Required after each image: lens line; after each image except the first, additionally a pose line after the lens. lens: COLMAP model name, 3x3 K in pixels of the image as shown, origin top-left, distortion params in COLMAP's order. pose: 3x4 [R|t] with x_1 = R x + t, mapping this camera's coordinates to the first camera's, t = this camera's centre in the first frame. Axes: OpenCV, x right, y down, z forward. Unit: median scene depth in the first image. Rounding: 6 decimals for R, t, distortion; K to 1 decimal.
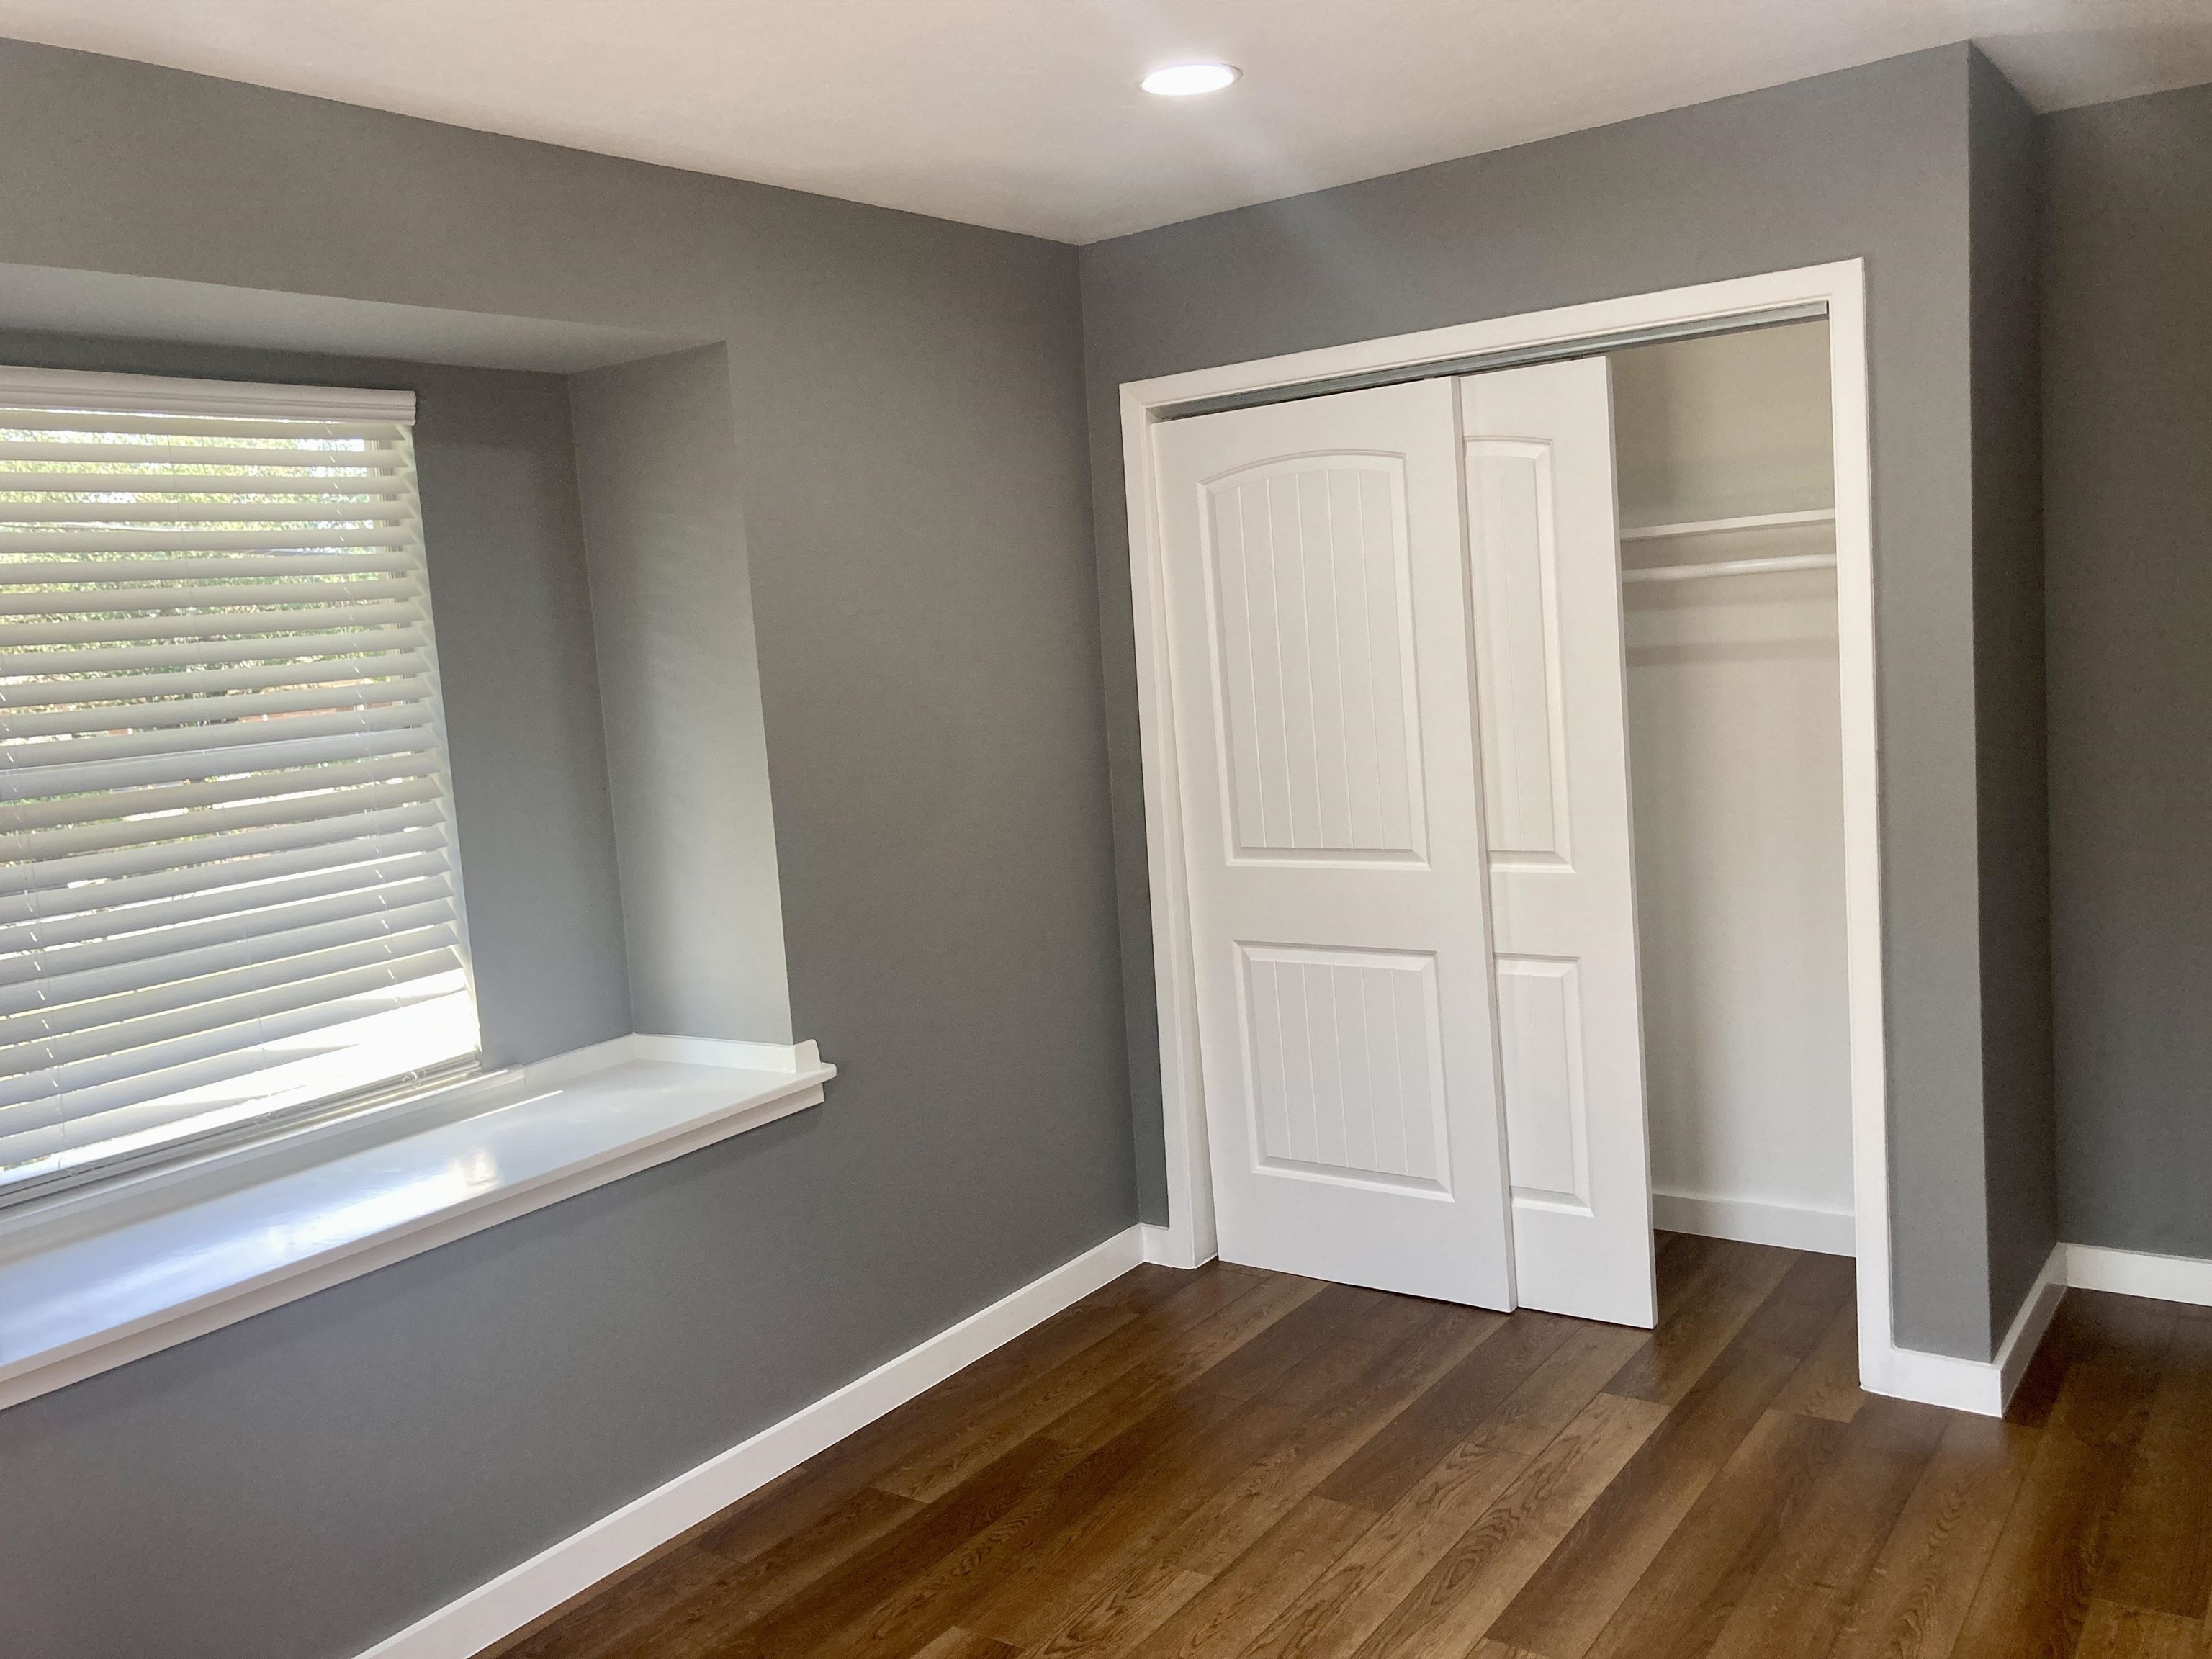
lens RADIAL K [[1823.8, 0, 1086.0], [0, 1823.8, 867.0], [0, 0, 1]] dist [0.050938, -0.060283]
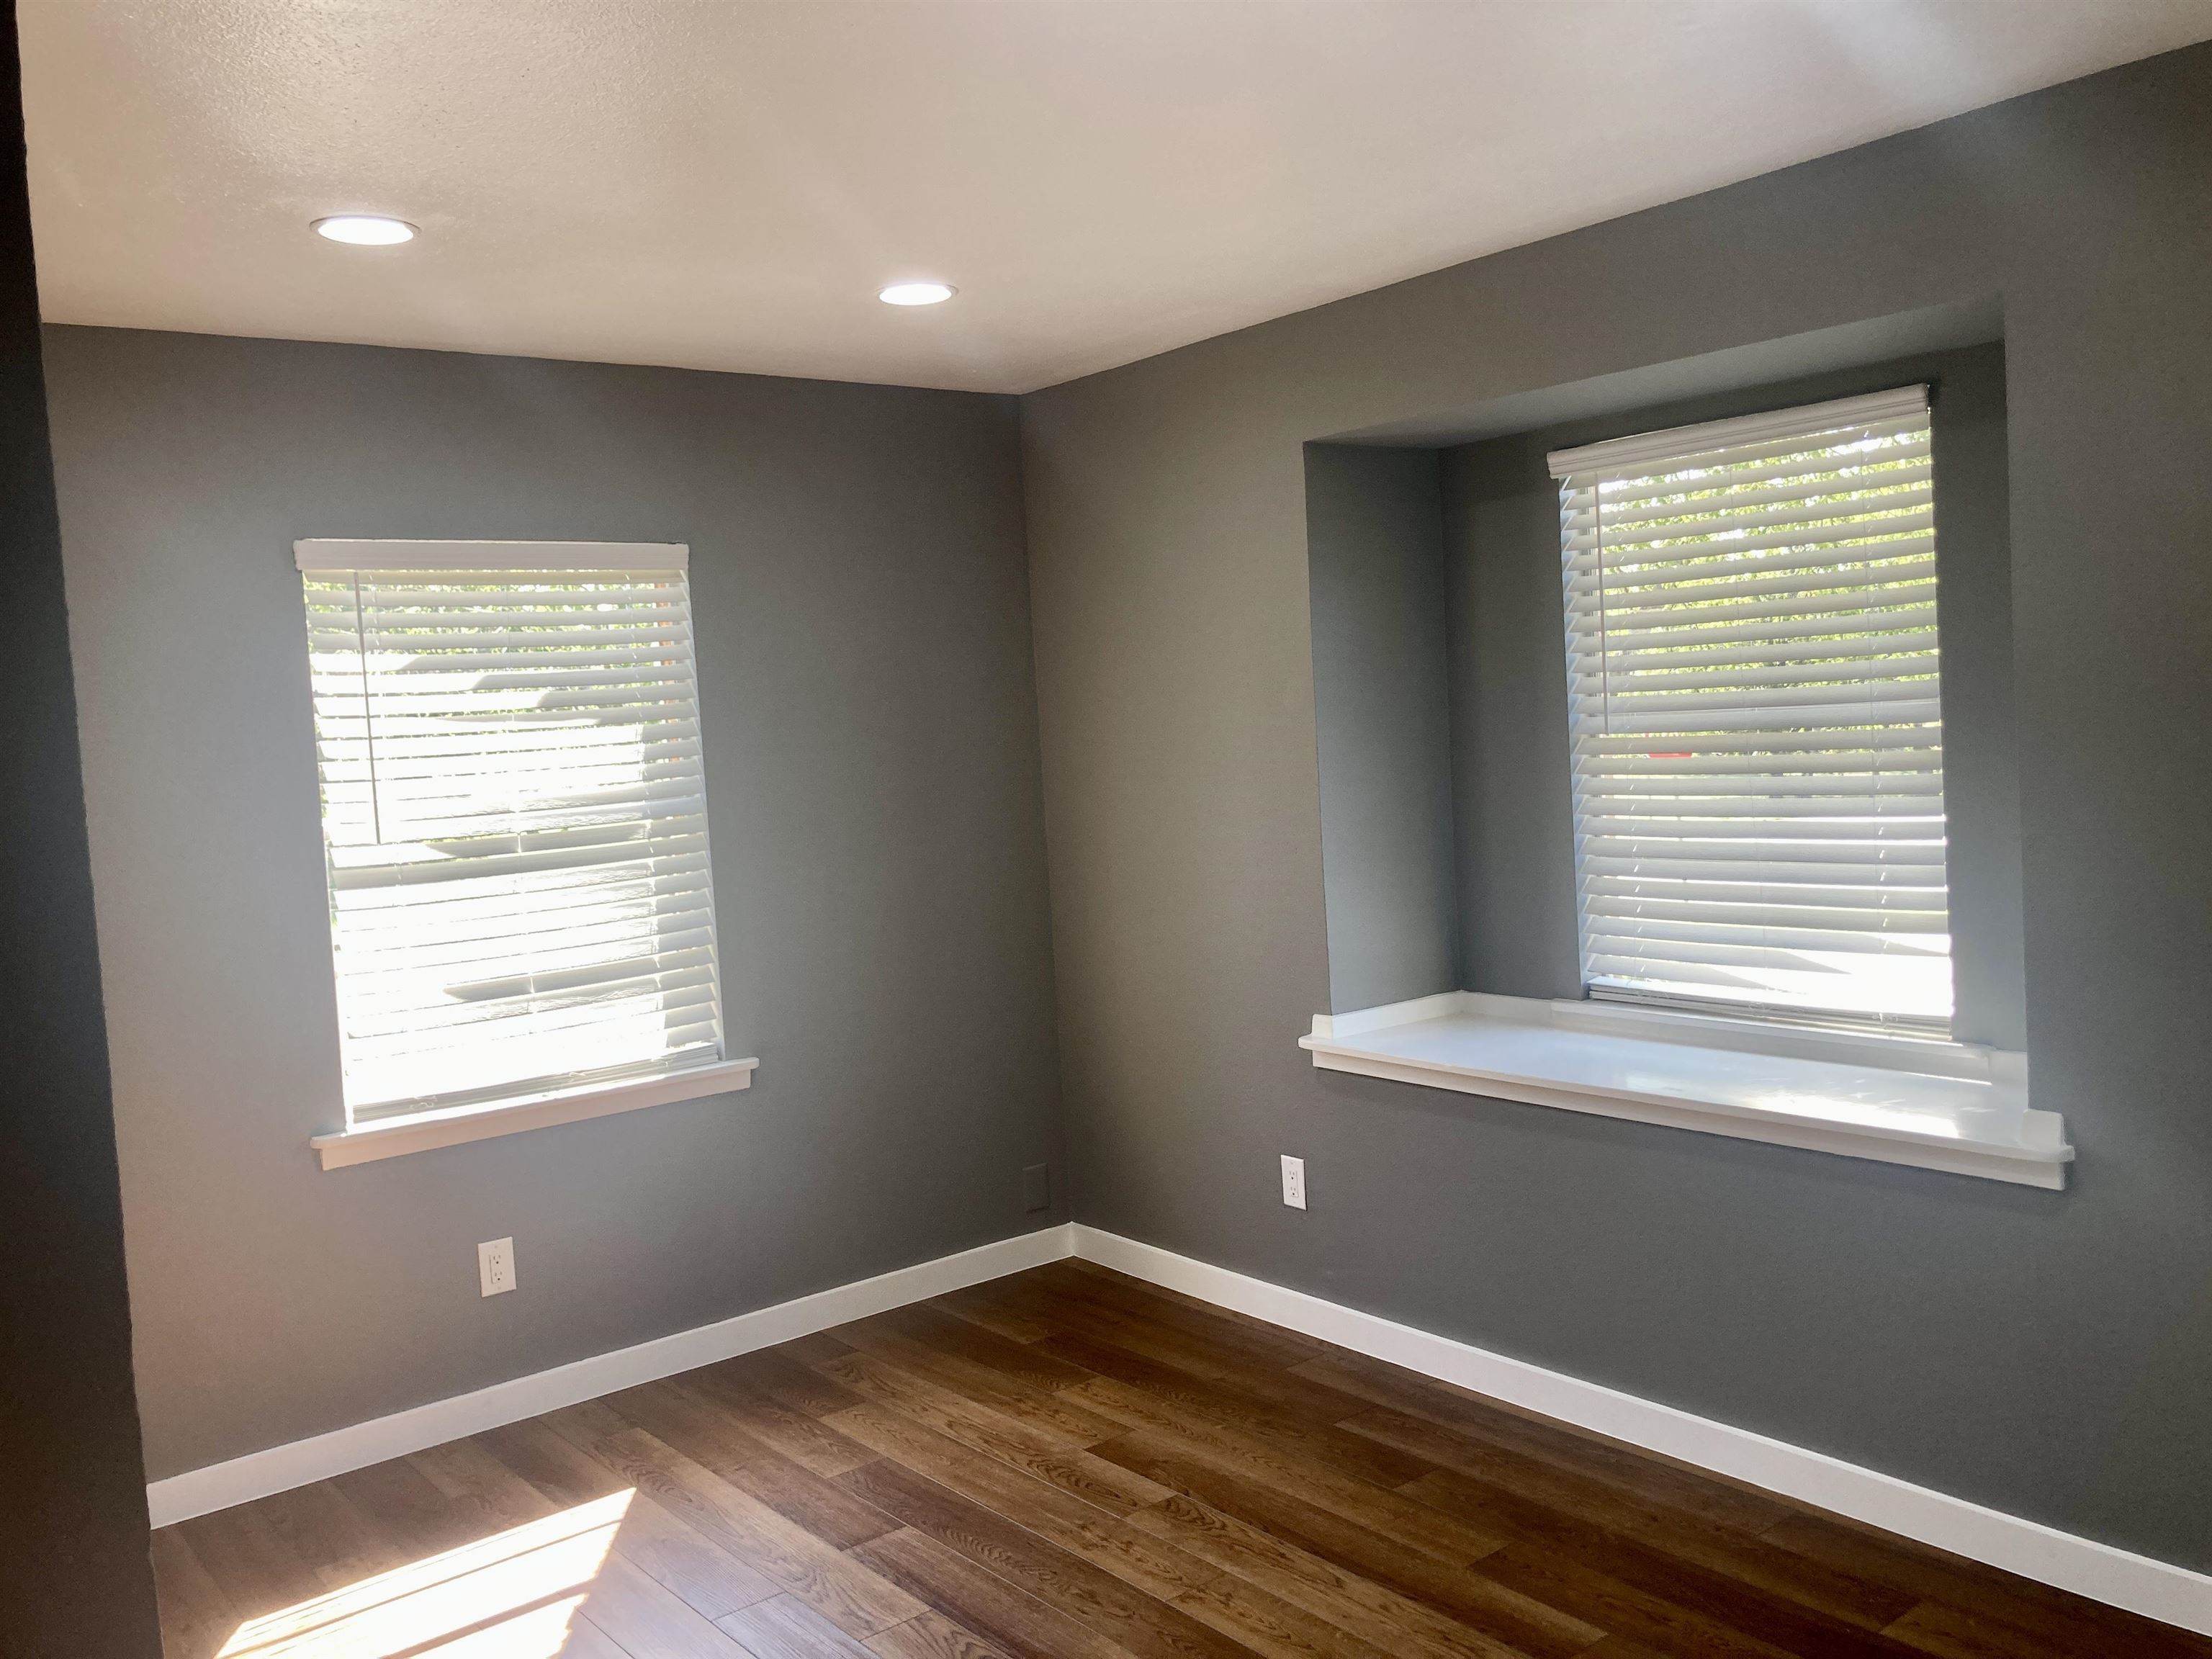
lens RADIAL K [[1823.8, 0, 1095.8], [0, 1823.8, 849.2], [0, 0, 1]] dist [0.050938, -0.060283]
pose [[-0.287246, 0.173463, -0.942019, 0.823646], [-0.040014, 0.980434, 0.192738, -0.185769], [0.957021, 0.093057, -0.274685, 0.881157]]
